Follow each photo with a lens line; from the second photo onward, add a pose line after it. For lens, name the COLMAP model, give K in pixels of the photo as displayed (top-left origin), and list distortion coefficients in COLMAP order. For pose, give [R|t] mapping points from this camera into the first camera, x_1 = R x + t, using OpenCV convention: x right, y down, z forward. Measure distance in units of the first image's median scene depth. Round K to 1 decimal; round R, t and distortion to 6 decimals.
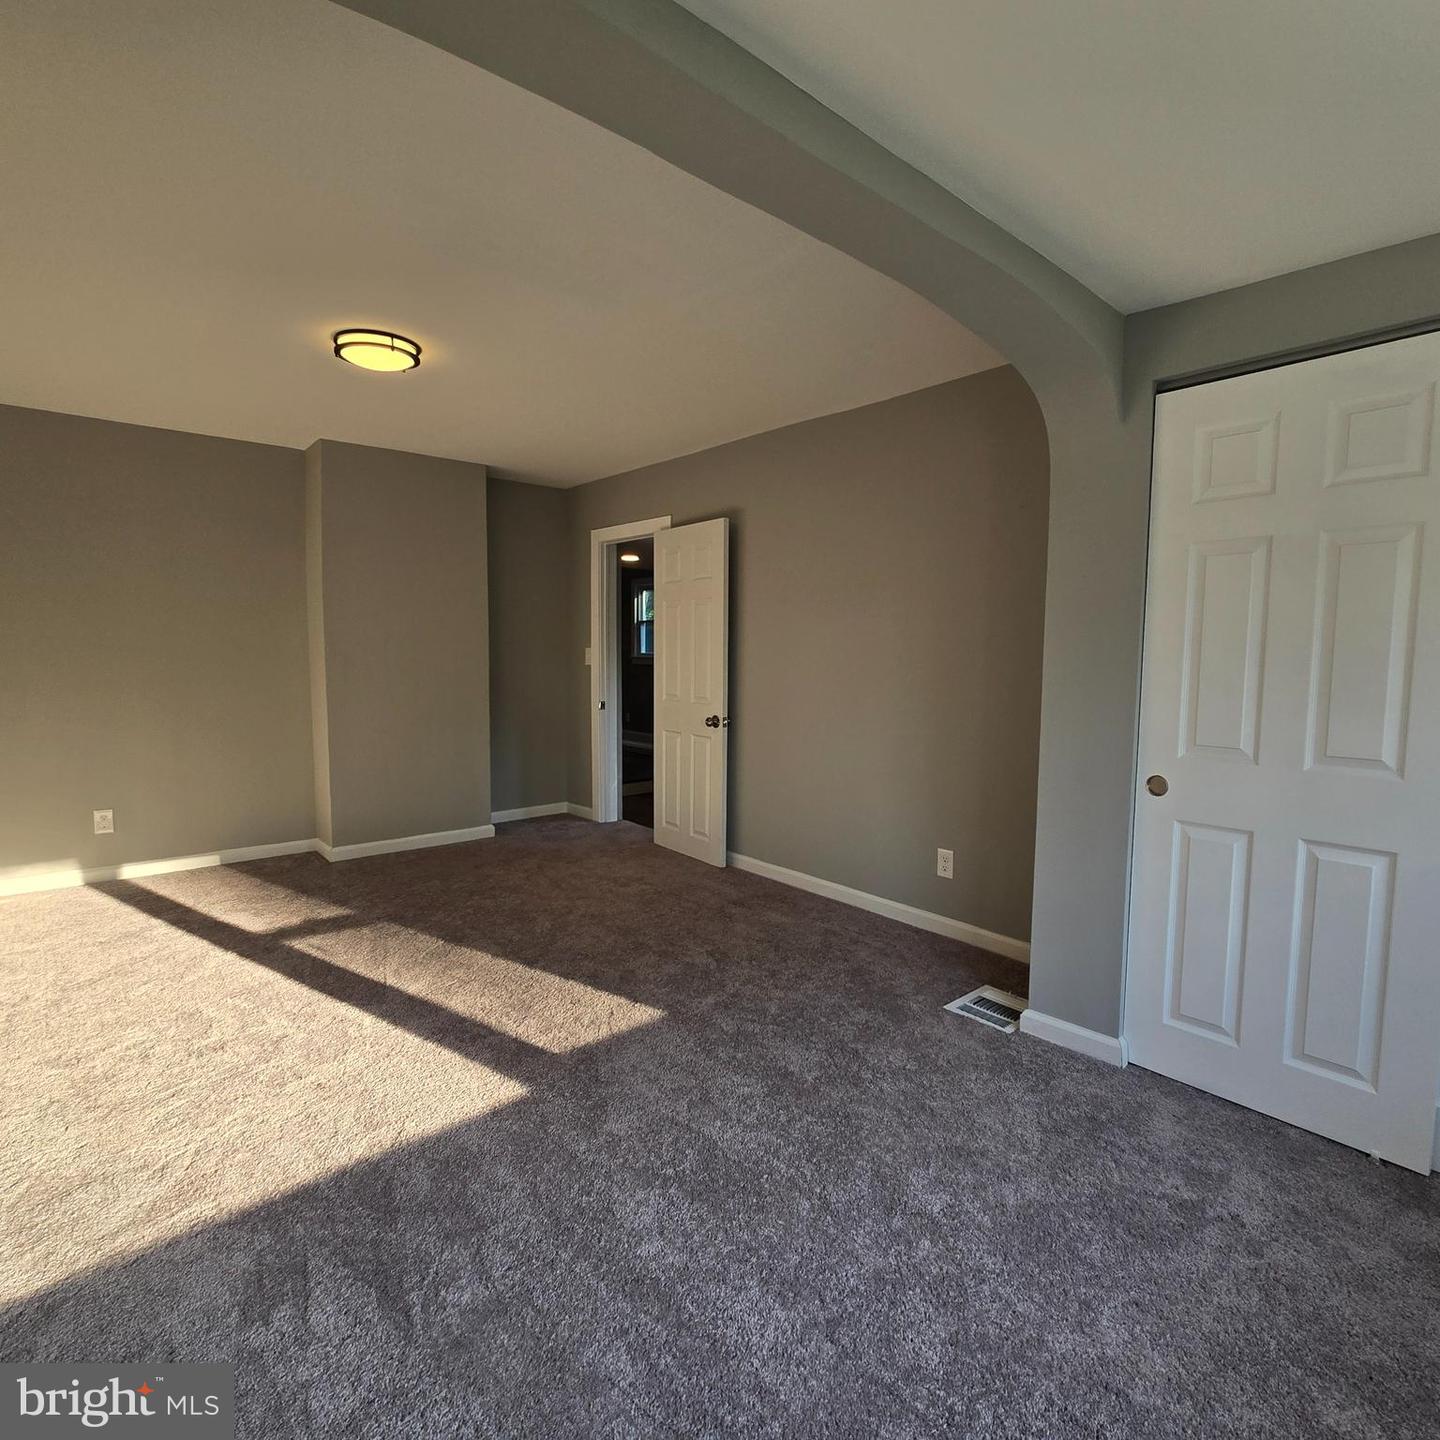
lens RADIAL K [[789.8, 0, 720.0], [0, 789.8, 718.7], [0, 0, 1]] dist [-0.002758, 0.000508]
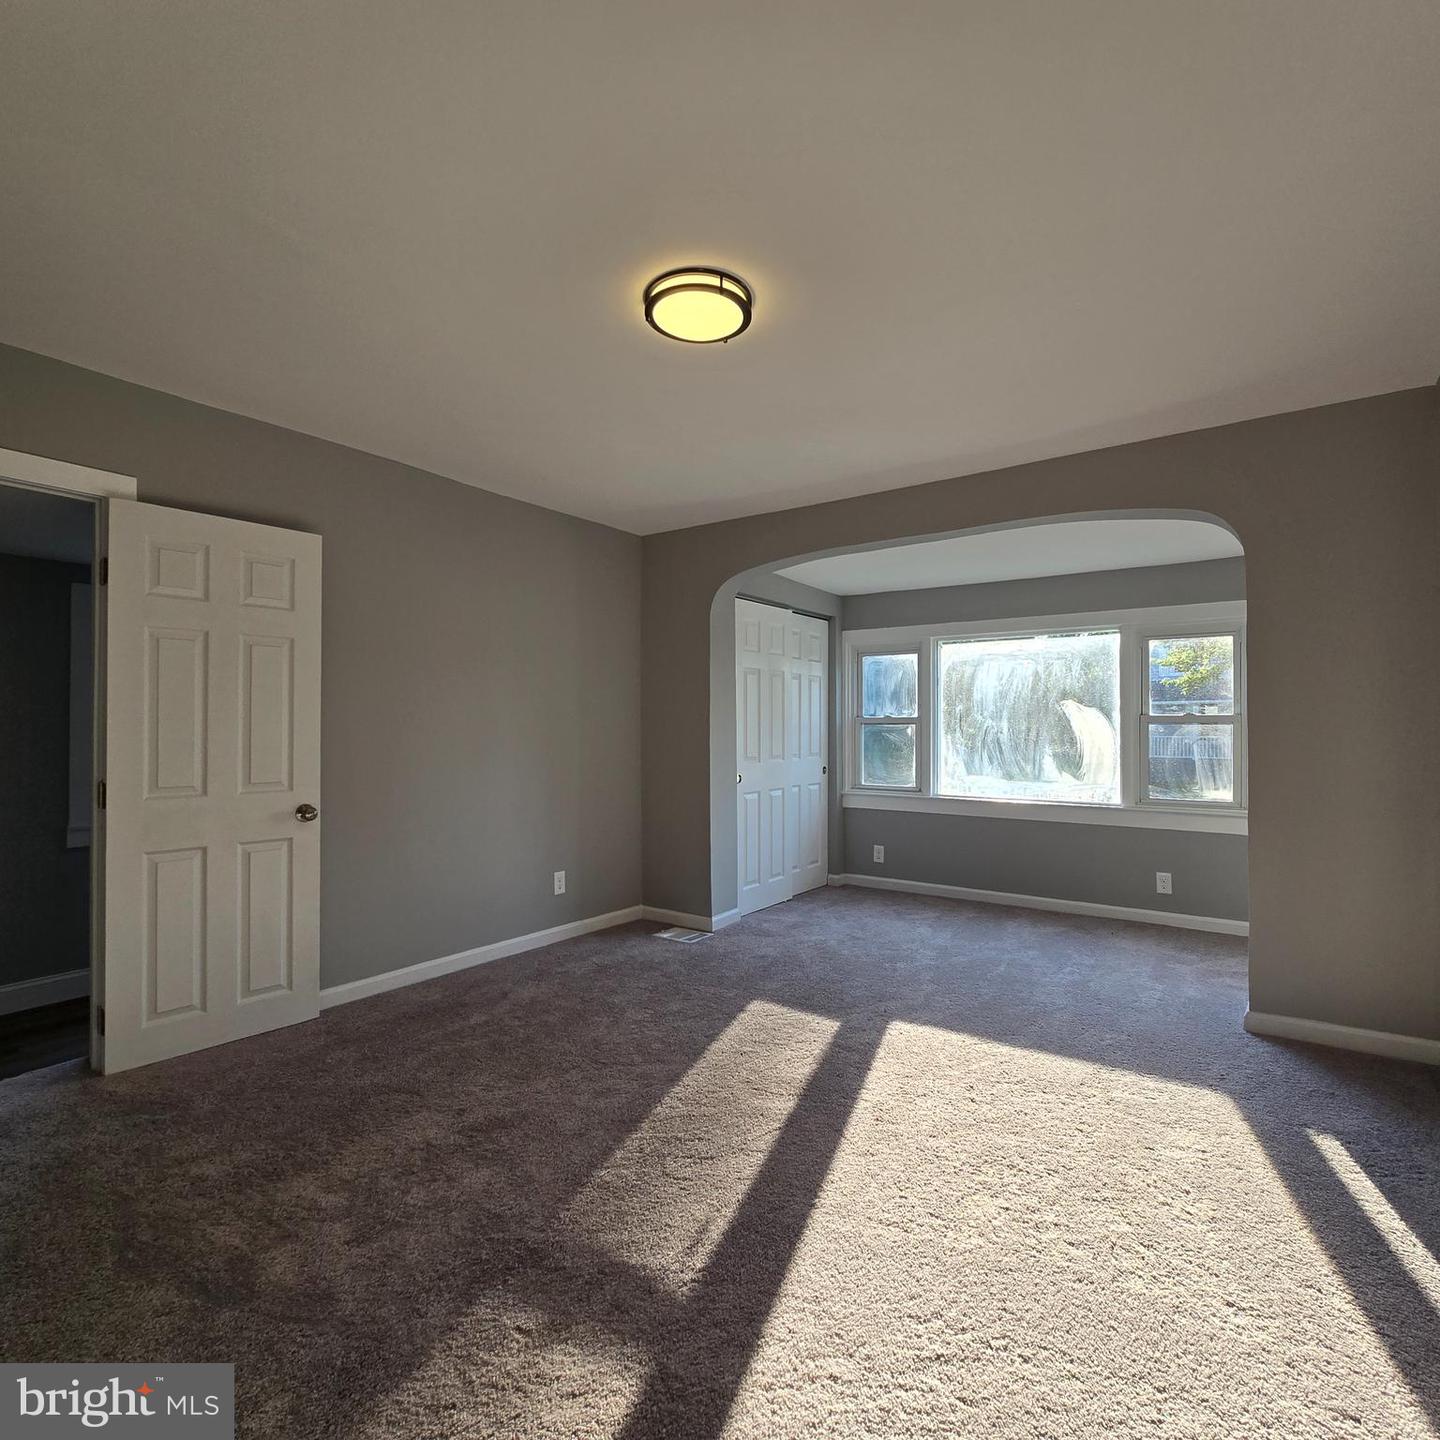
lens RADIAL K [[789.8, 0, 720.0], [0, 789.8, 718.7], [0, 0, 1]] dist [-0.002758, 0.000508]
pose [[-0.224701, 0.000340, 0.974428, -1.002081], [0.085477, 0.996152, 0.019364, -0.079570], [-0.970671, 0.087643, -0.223865, 1.015736]]
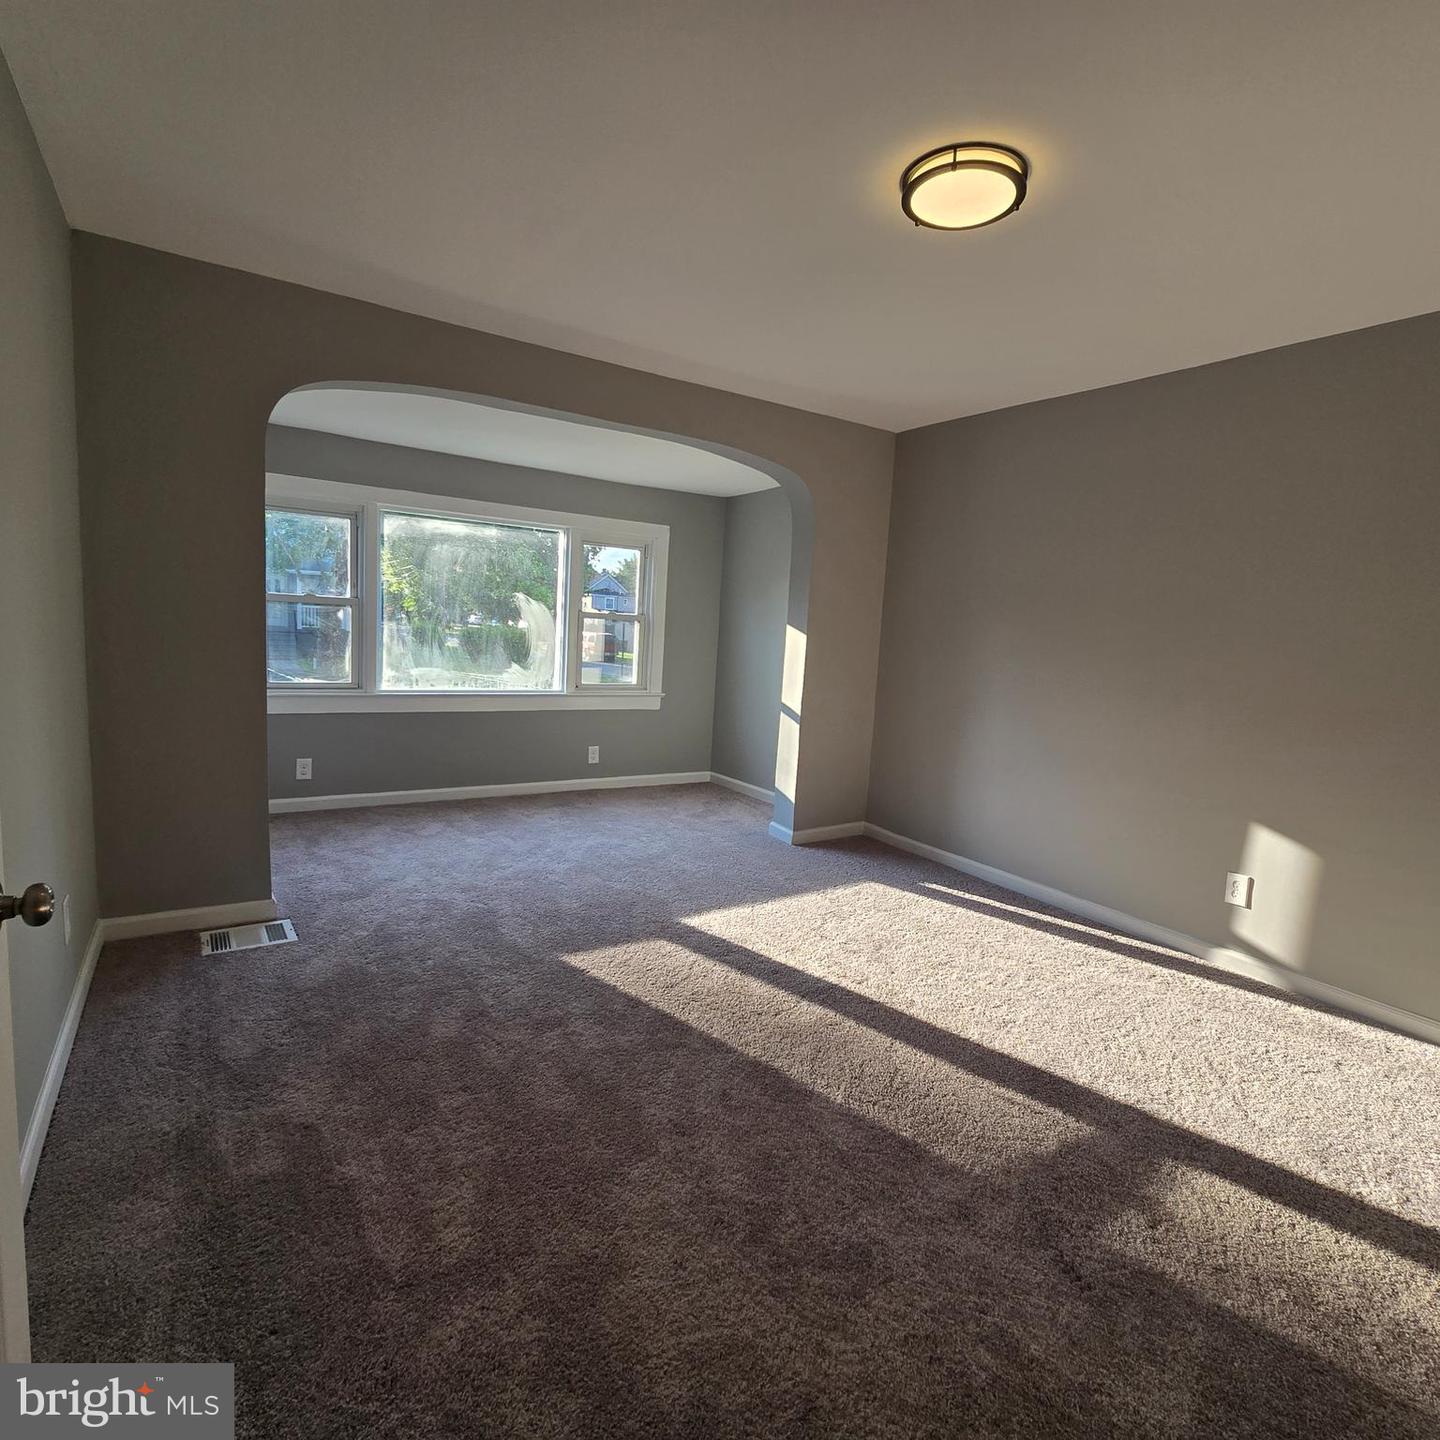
lens RADIAL K [[789.8, 0, 720.0], [0, 789.8, 718.7], [0, 0, 1]] dist [-0.002758, 0.000508]
pose [[-0.988221, -0.084904, 0.127318, -0.306536], [-0.056066, 0.974999, 0.215019, -0.140961], [-0.142391, 0.205348, -0.968275, 1.511522]]
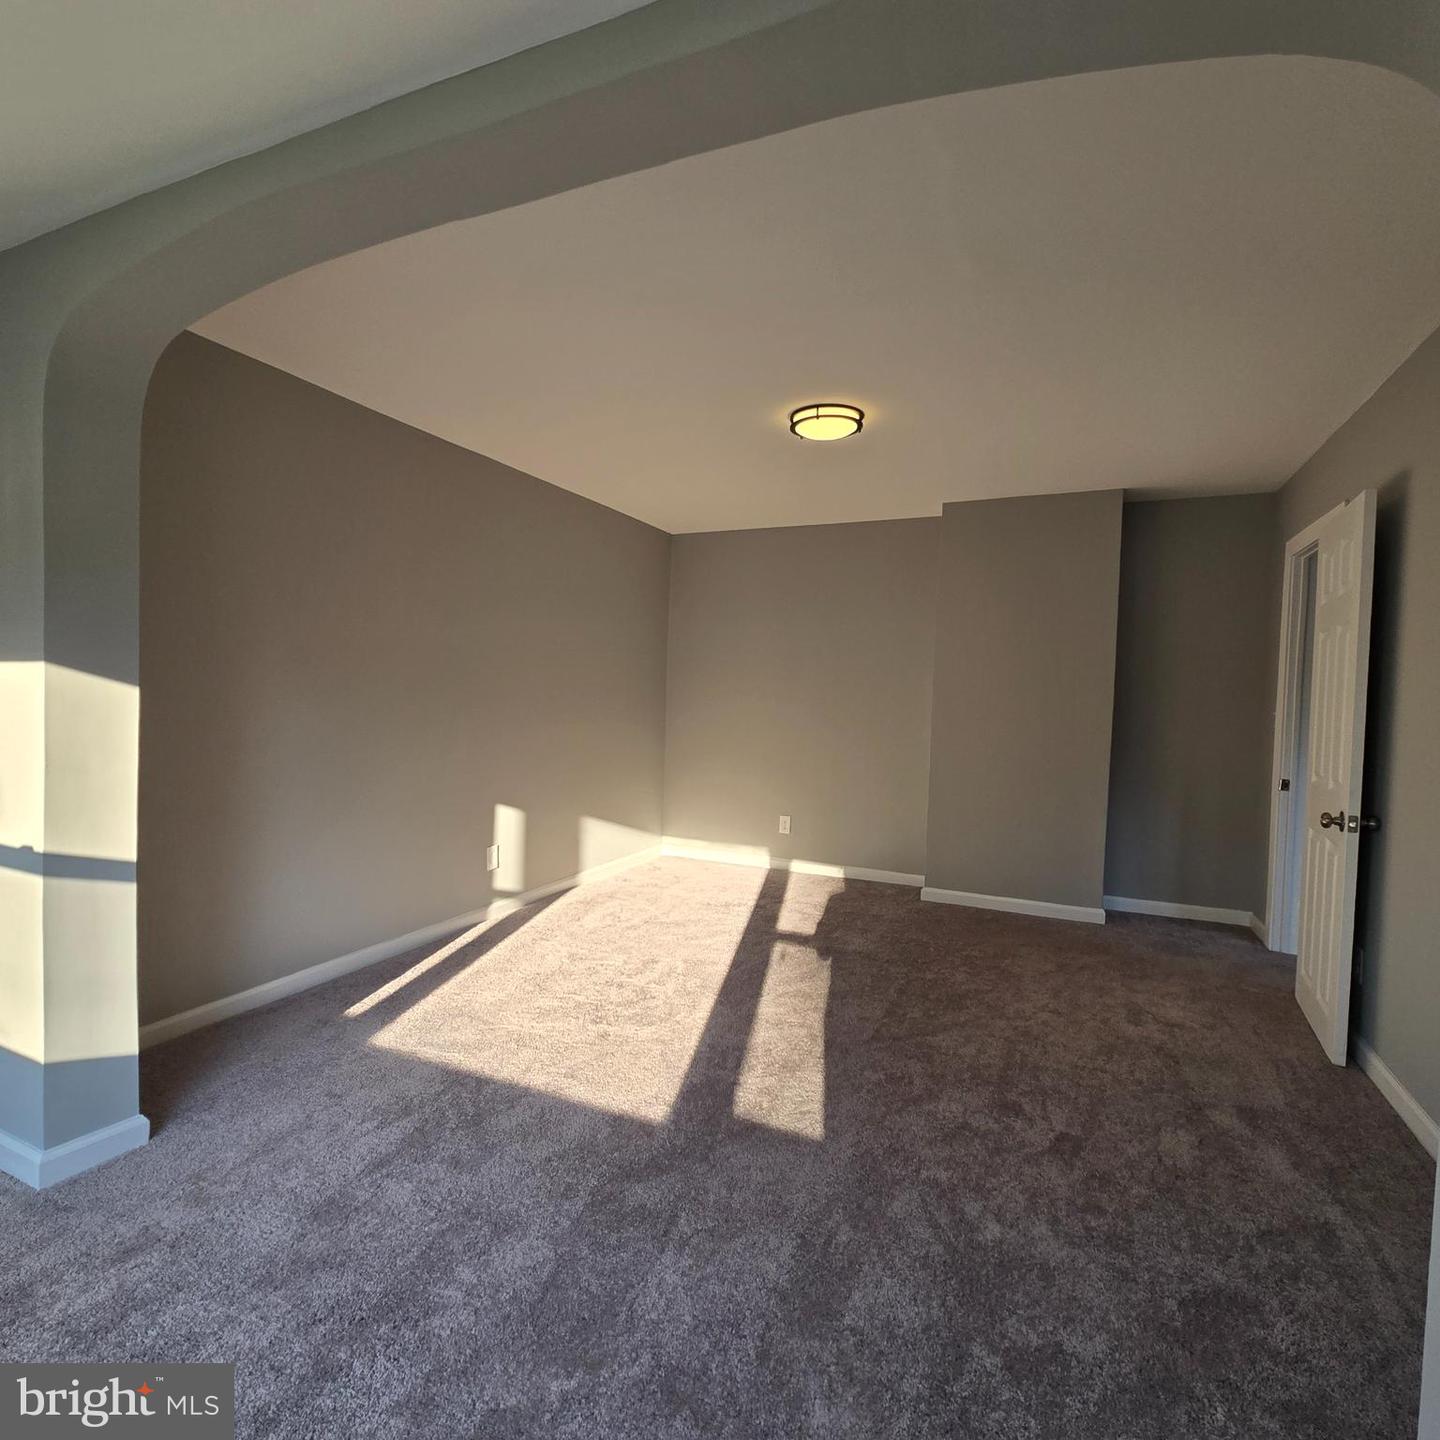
lens RADIAL K [[789.8, 0, 720.0], [0, 789.8, 718.7], [0, 0, 1]] dist [-0.002758, 0.000508]
pose [[0.418474, 0.032831, -0.907635, 0.442086], [-0.104139, 0.994490, -0.012042, -0.023089], [0.902239, 0.099560, 0.419587, 0.383022]]
